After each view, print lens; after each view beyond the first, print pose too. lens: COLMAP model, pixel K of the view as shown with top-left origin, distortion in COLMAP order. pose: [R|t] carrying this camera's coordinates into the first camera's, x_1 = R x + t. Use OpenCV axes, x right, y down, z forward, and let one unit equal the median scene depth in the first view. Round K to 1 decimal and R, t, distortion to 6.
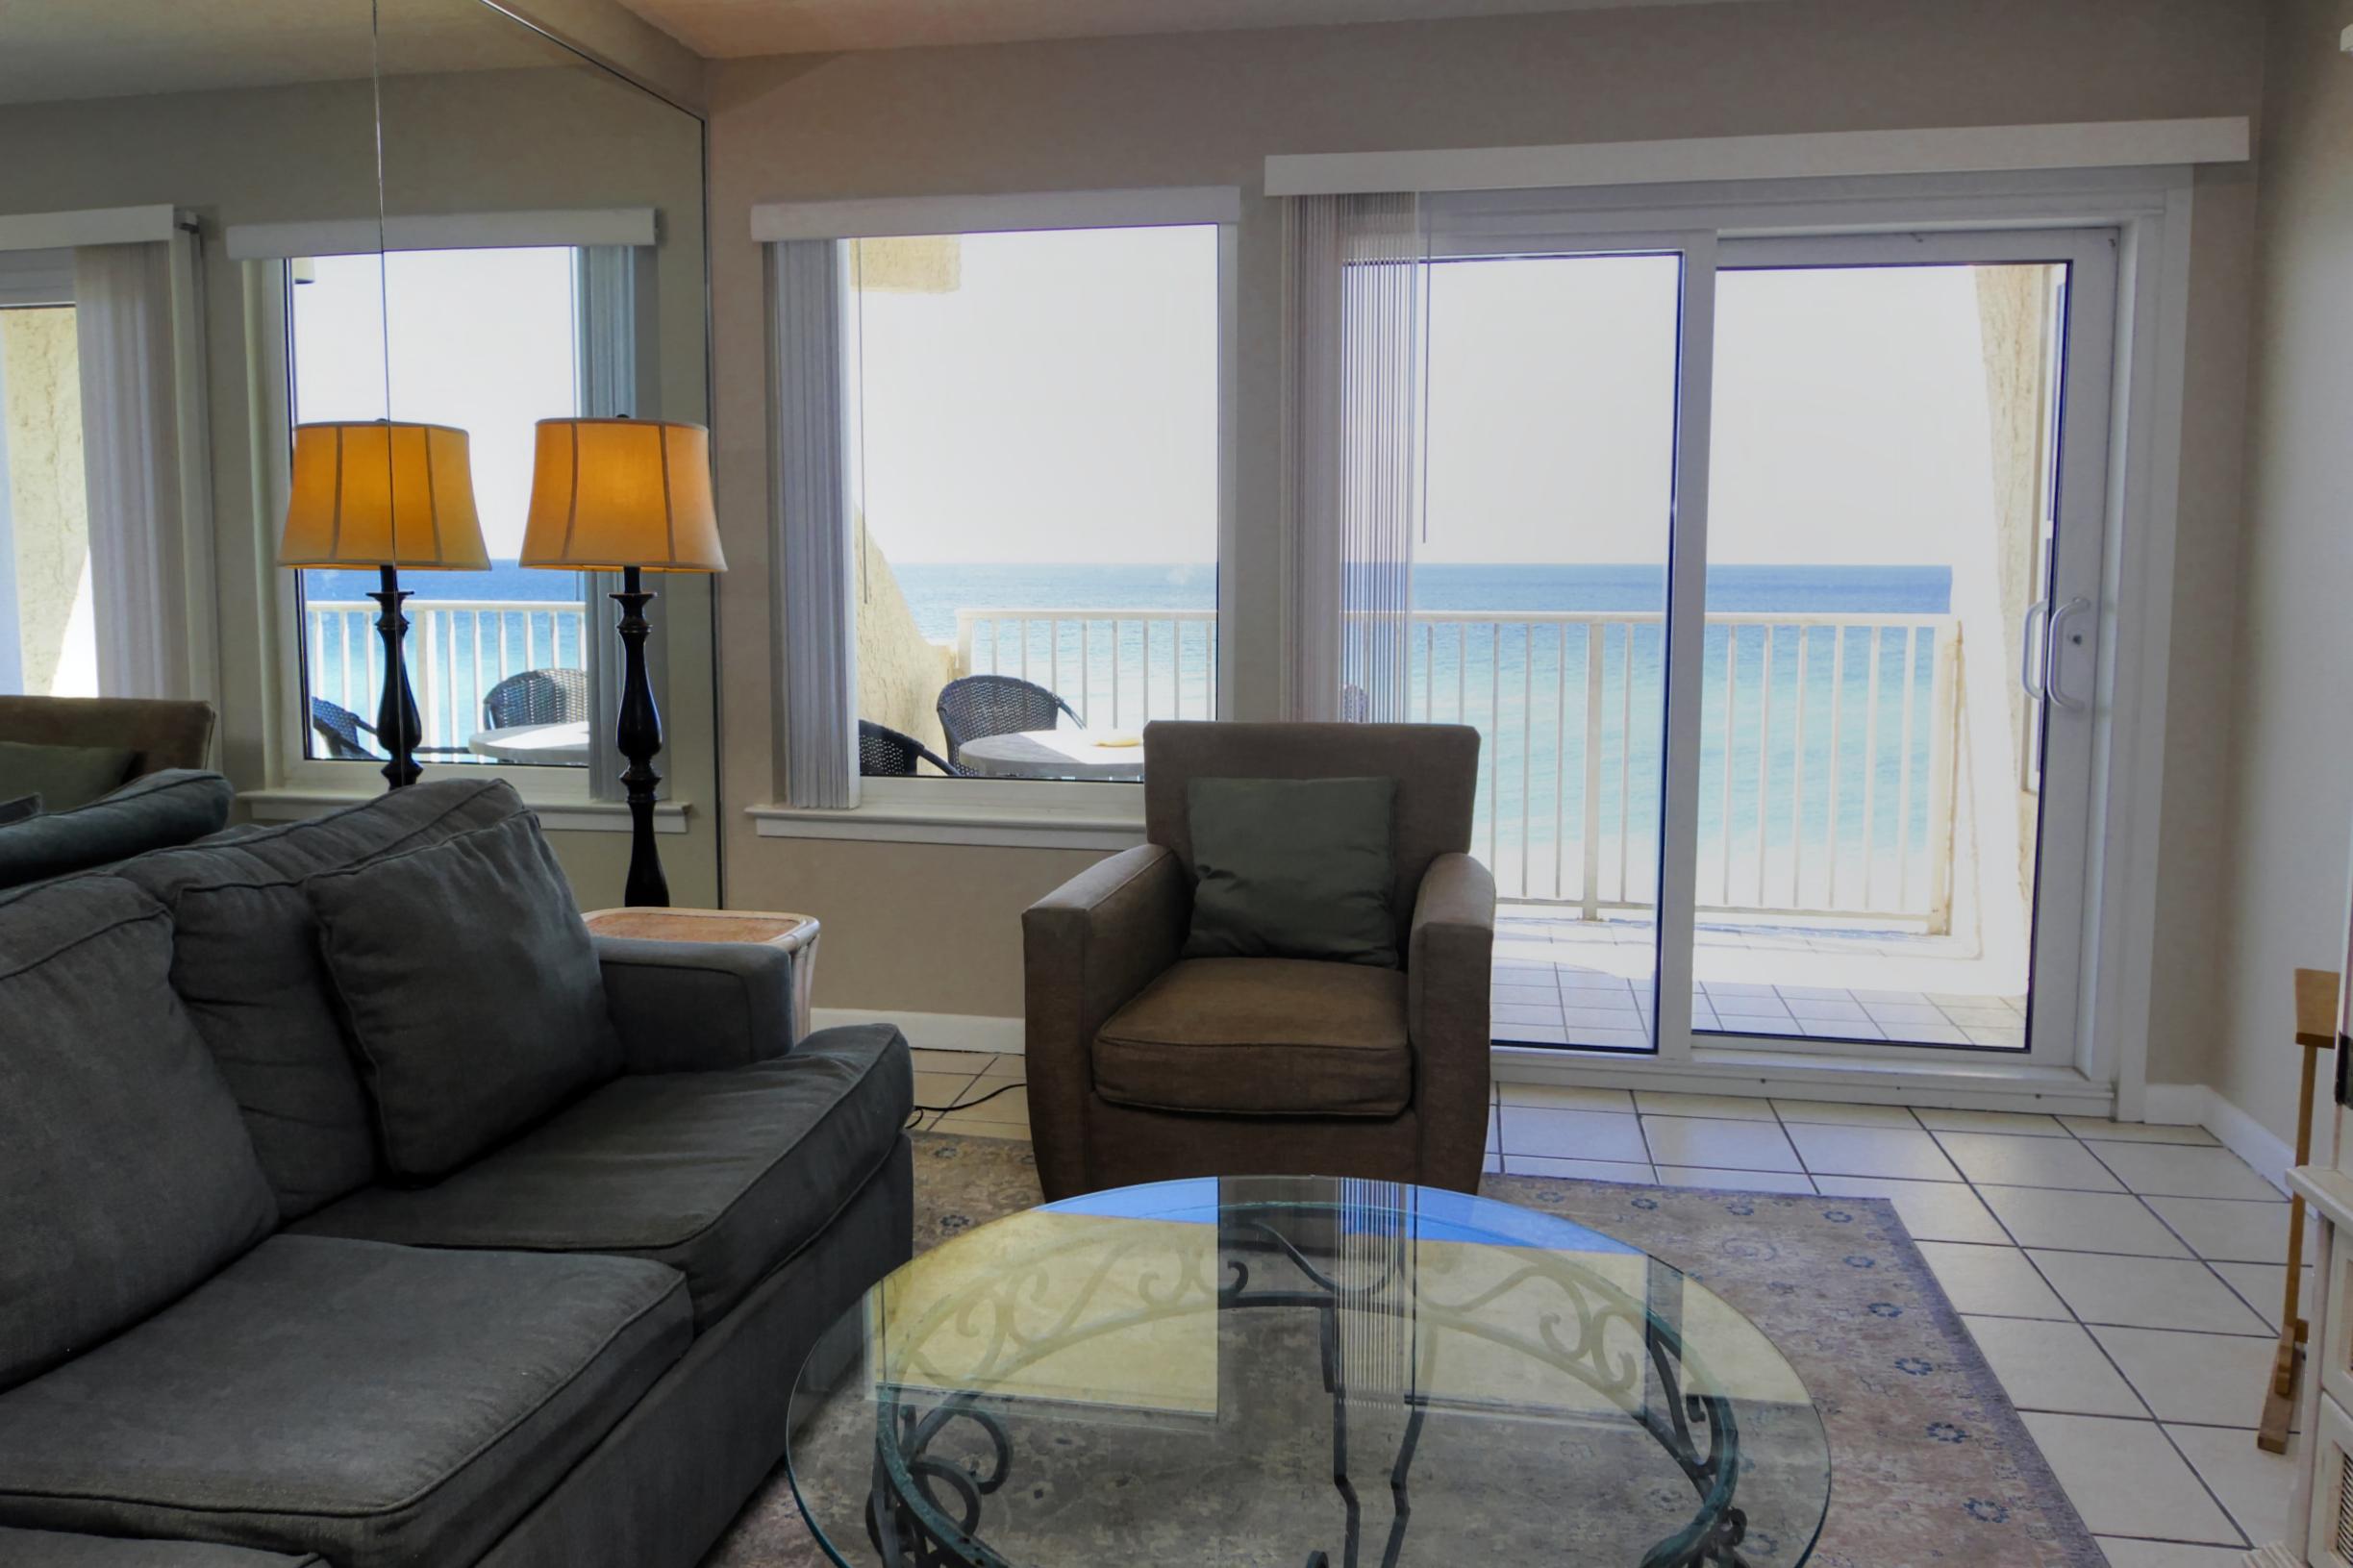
lens RADIAL K [[1671.1, 0, 1185.4], [0, 1671.1, 712.3], [0, 0, 1]] dist [0.005228, -0.001146]
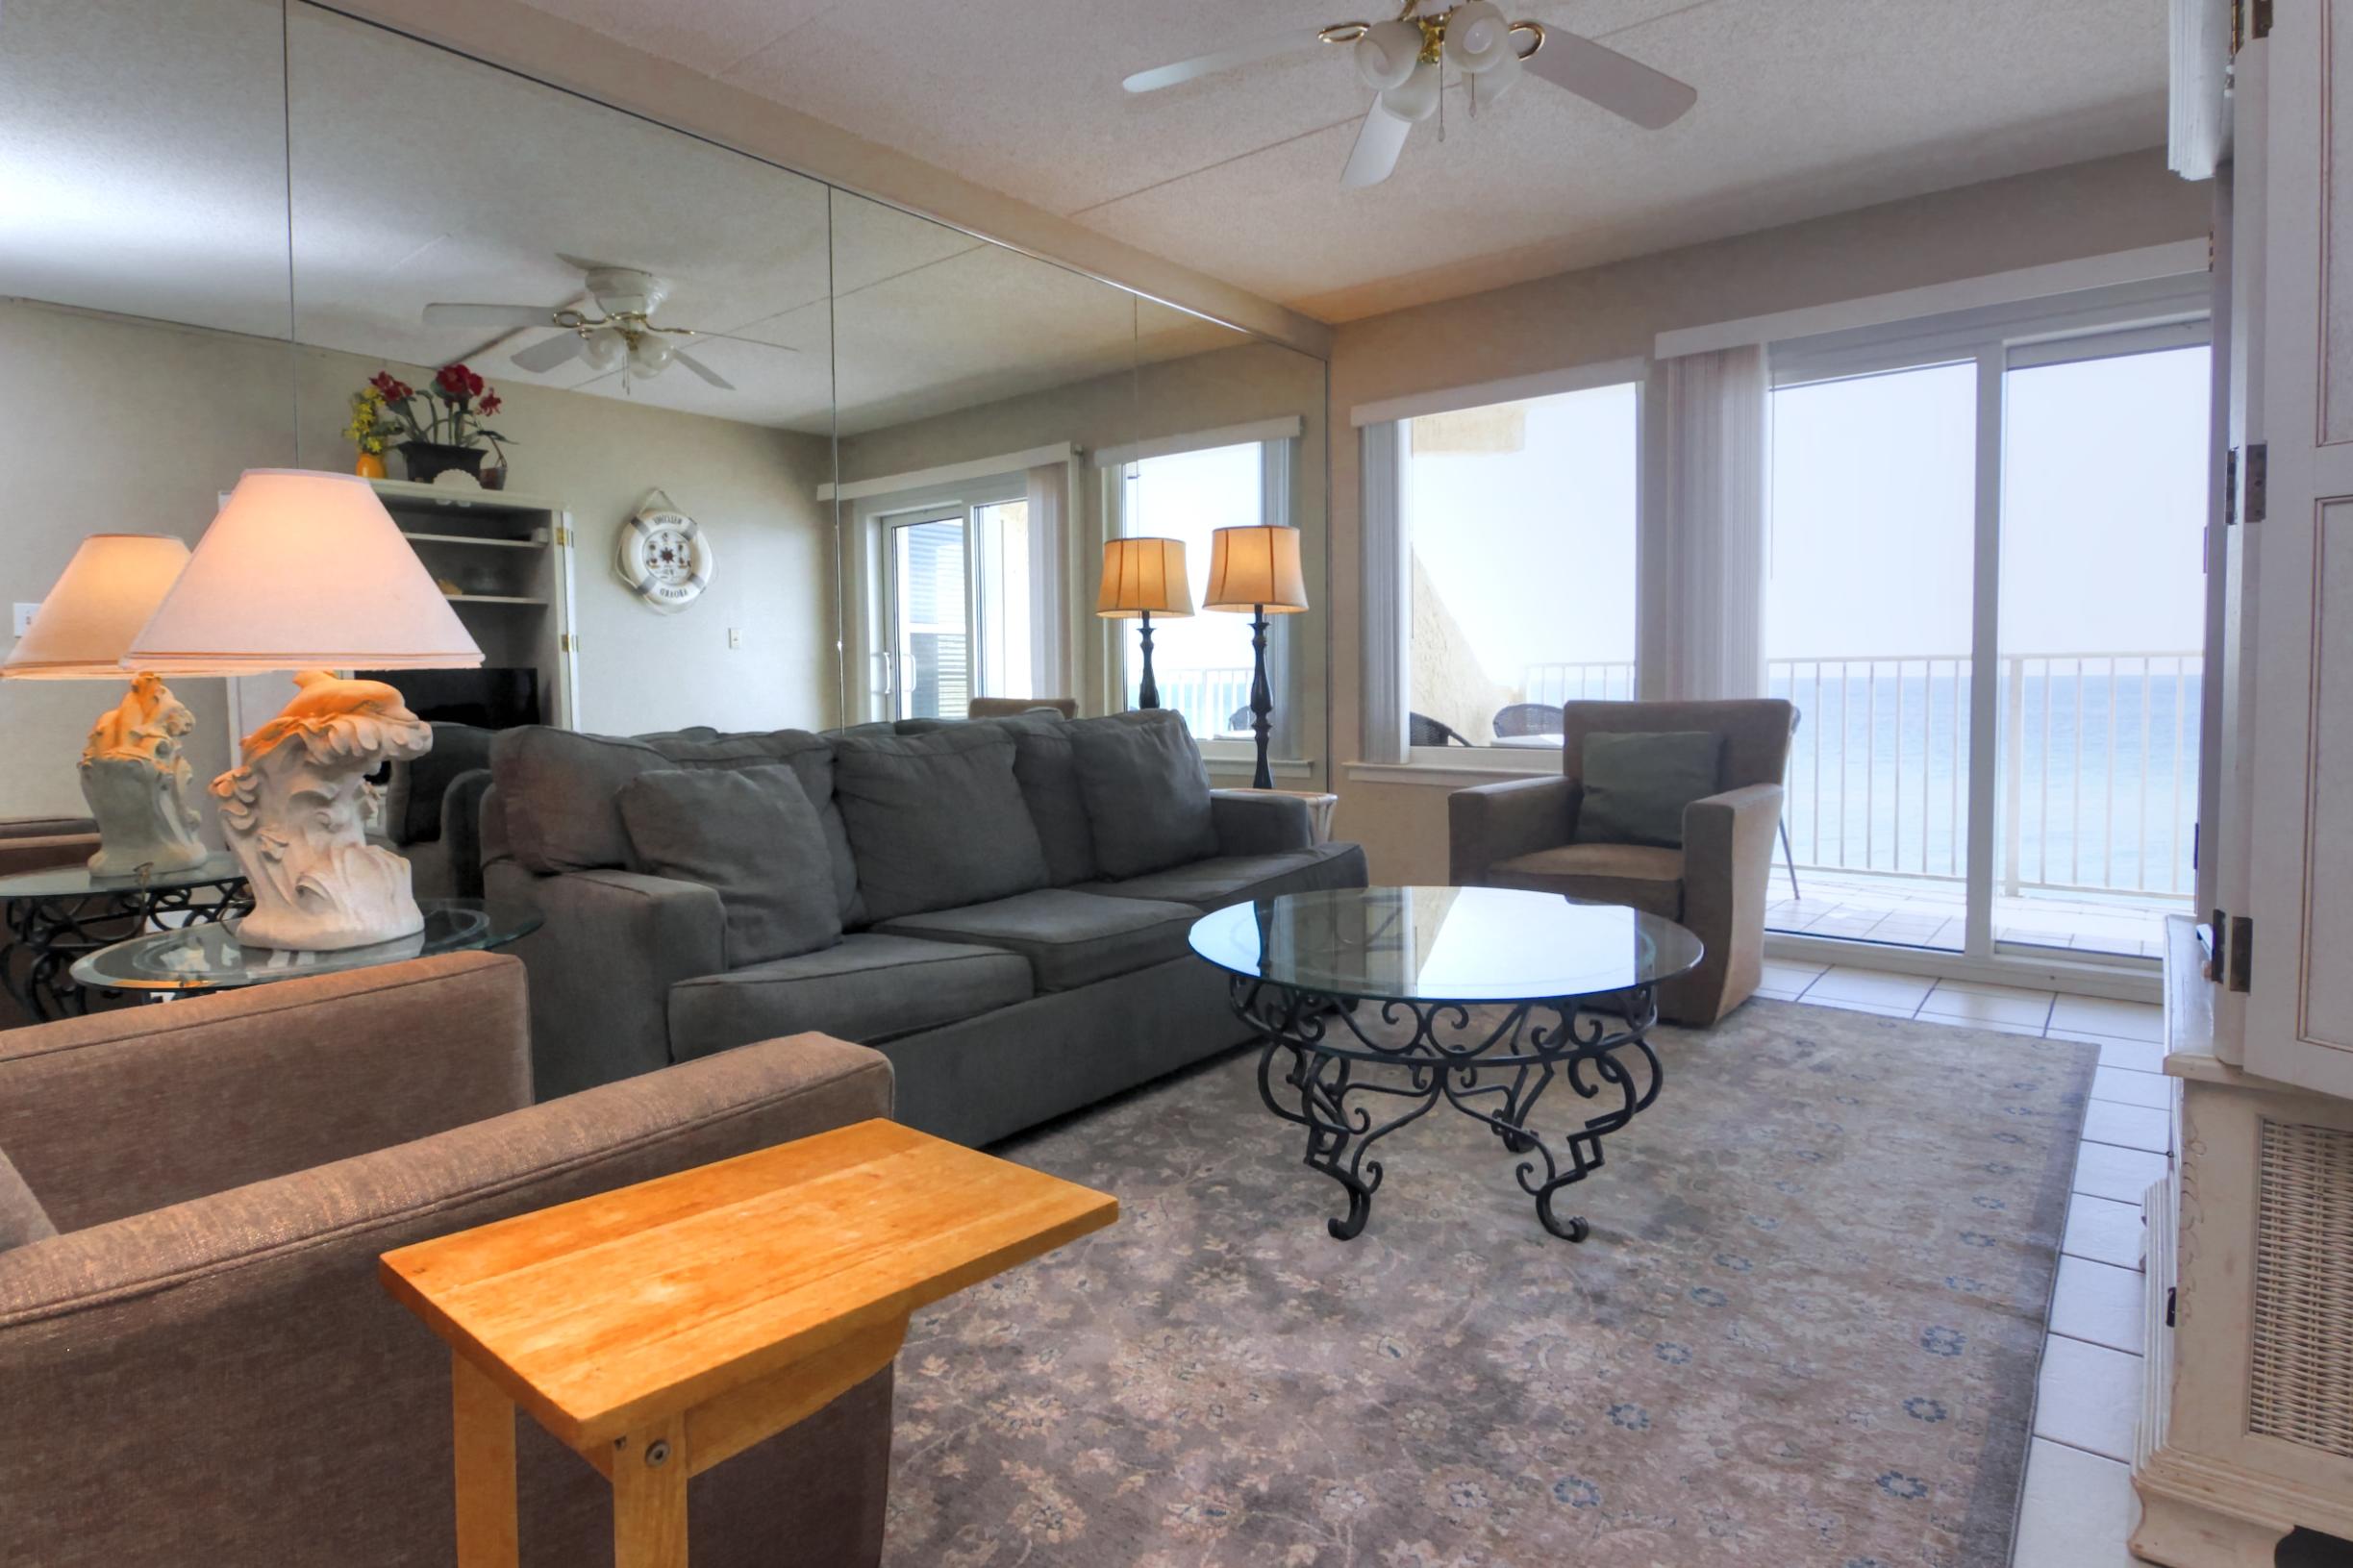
lens RADIAL K [[1212.5, 0, 1145.7], [0, 1212.5, 745.5], [0, 0, 1]] dist [-0.016922, -0.001032]
pose [[0.868693, 0.019790, -0.494955, 0.198730], [-0.035415, 0.999126, -0.022208, 0.087942], [0.494083, 0.036821, 0.868635, -0.184325]]
